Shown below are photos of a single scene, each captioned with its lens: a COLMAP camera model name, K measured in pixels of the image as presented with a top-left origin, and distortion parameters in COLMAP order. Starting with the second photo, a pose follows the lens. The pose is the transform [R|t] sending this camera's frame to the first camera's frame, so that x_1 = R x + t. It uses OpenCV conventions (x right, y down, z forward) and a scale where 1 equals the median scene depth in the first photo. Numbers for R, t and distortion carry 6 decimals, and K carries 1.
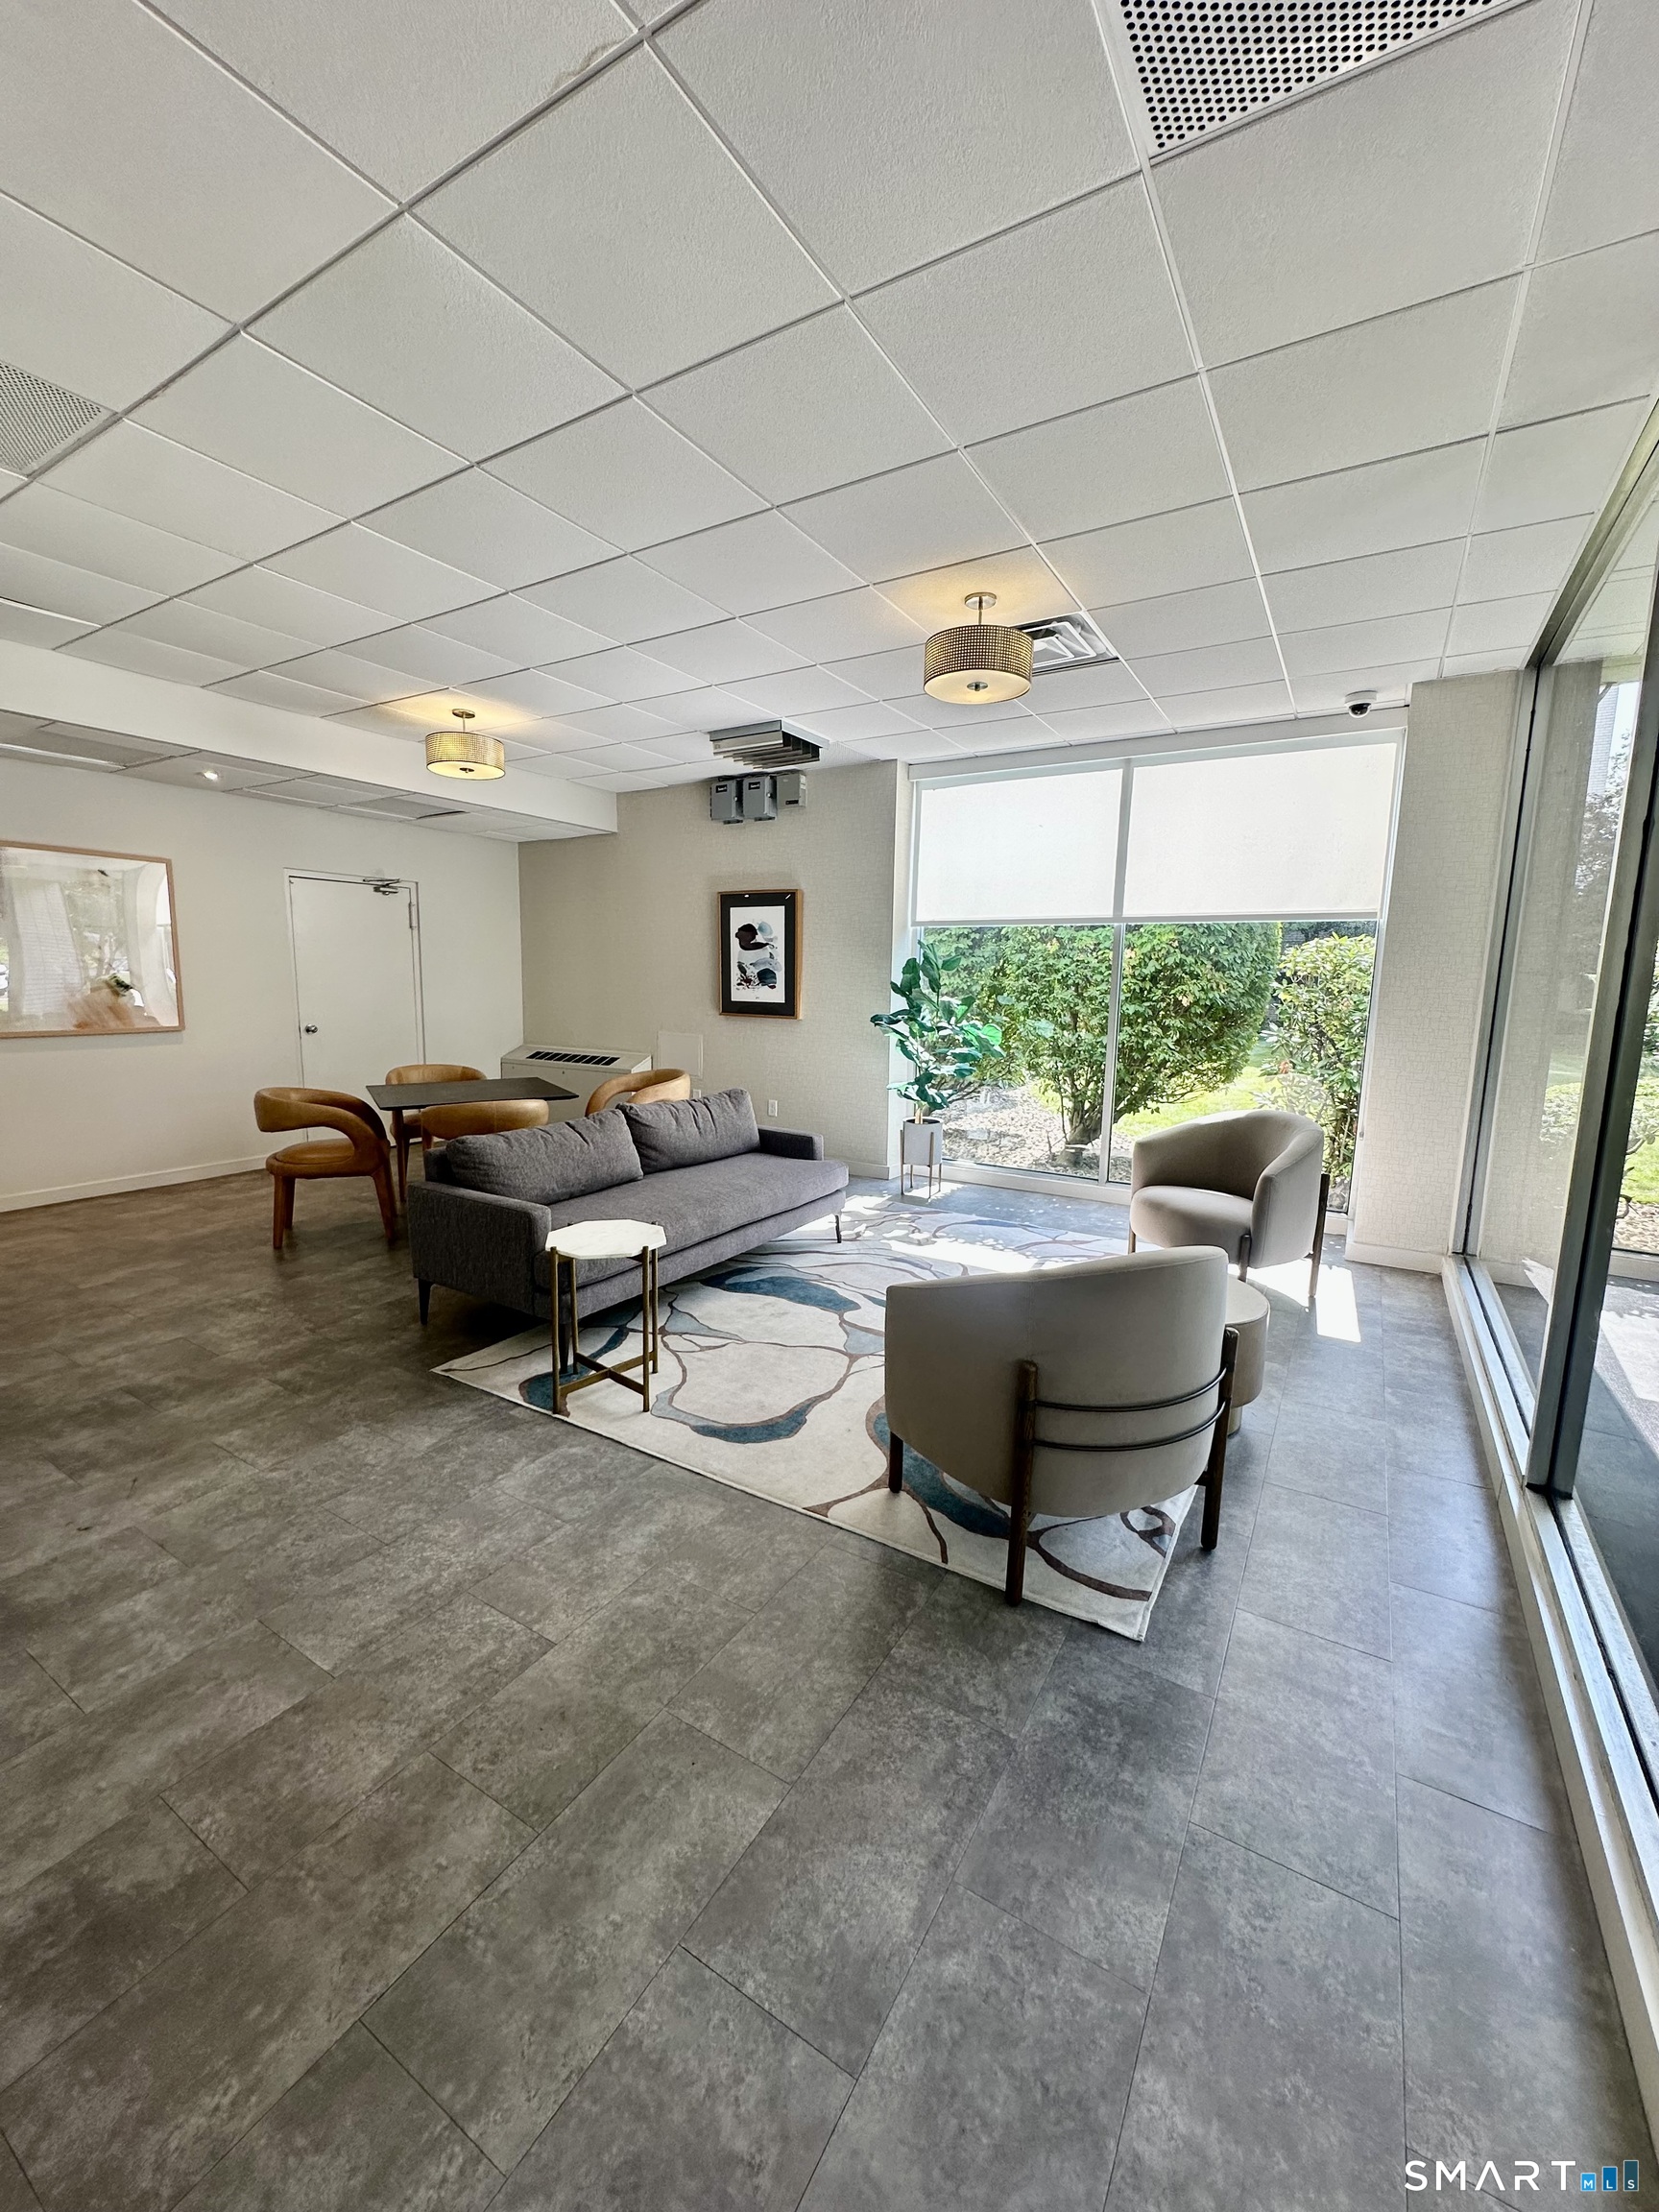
lens RADIAL K [[878.3, 0, 829.9], [0, 878.3, 1105.5], [0, 0, 1]] dist [-0.004465, 0.000384]
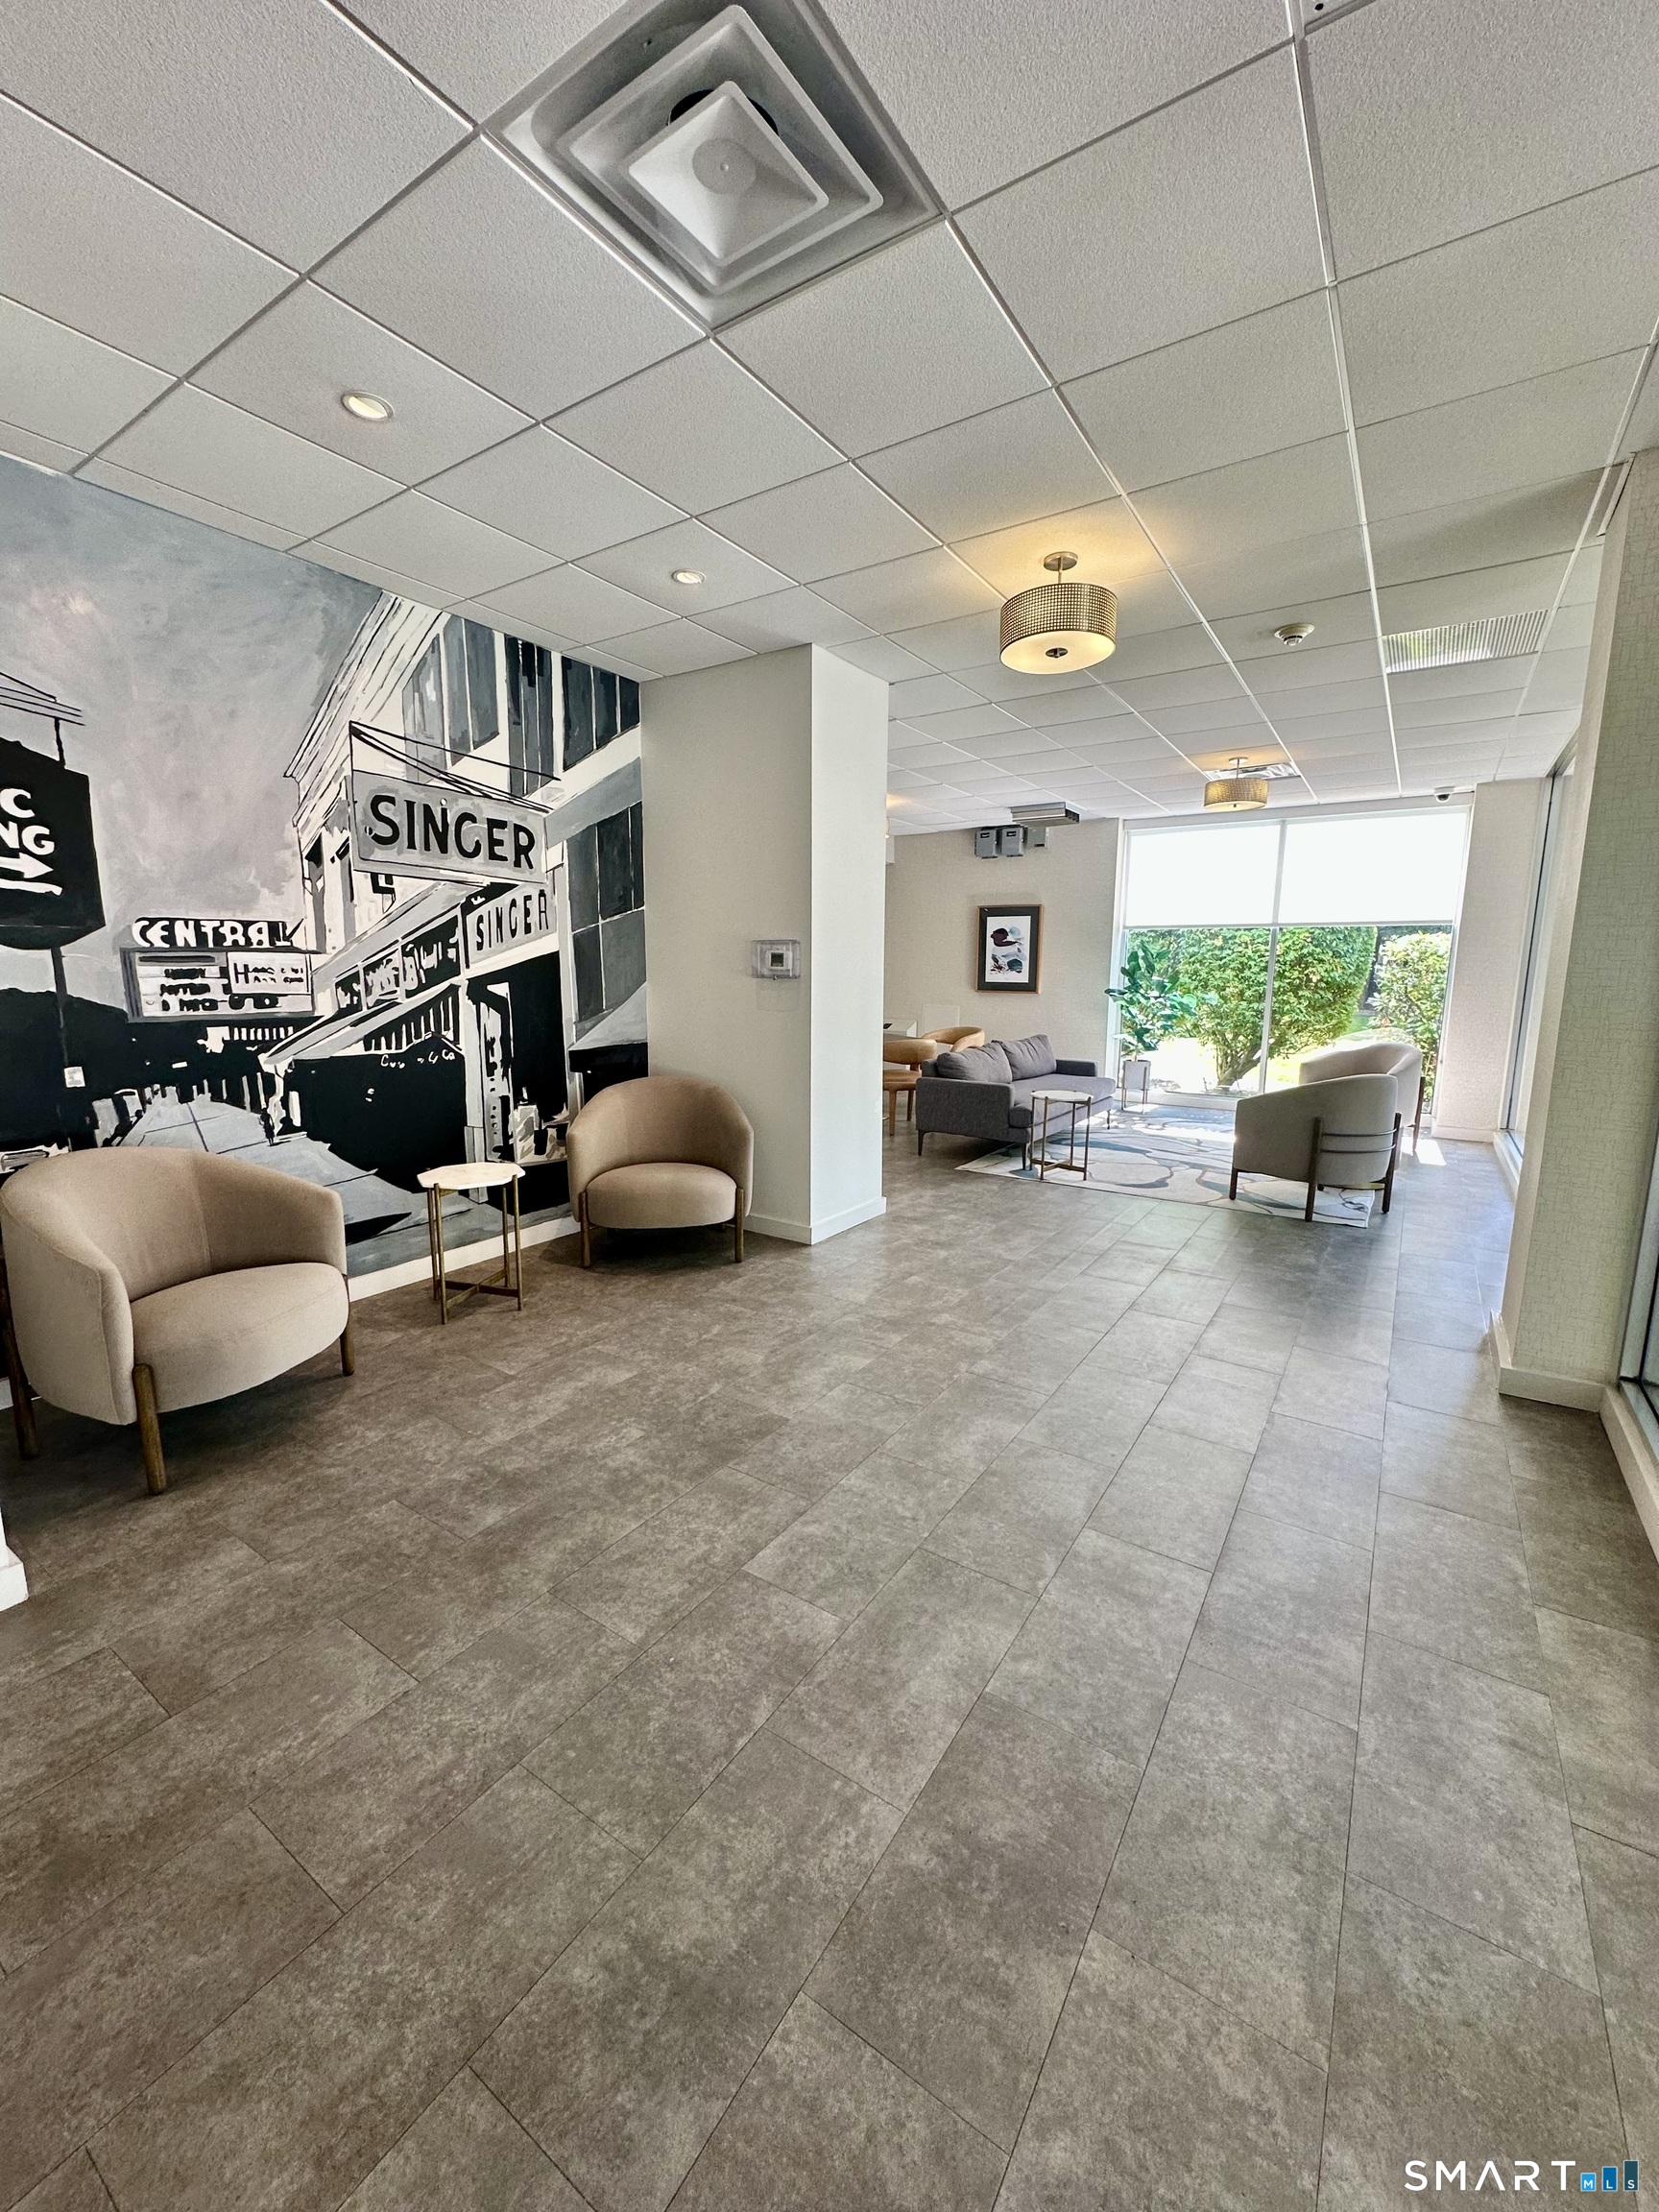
lens RADIAL K [[878.3, 0, 829.3], [0, 878.3, 1107.0], [0, 0, 1]] dist [-0.004465, 0.000384]
pose [[0.999034, -0.002567, -0.043871, -0.360829], [0.003169, 0.999902, 0.013651, 0.076983], [0.043832, -0.013777, 0.998944, -0.530342]]
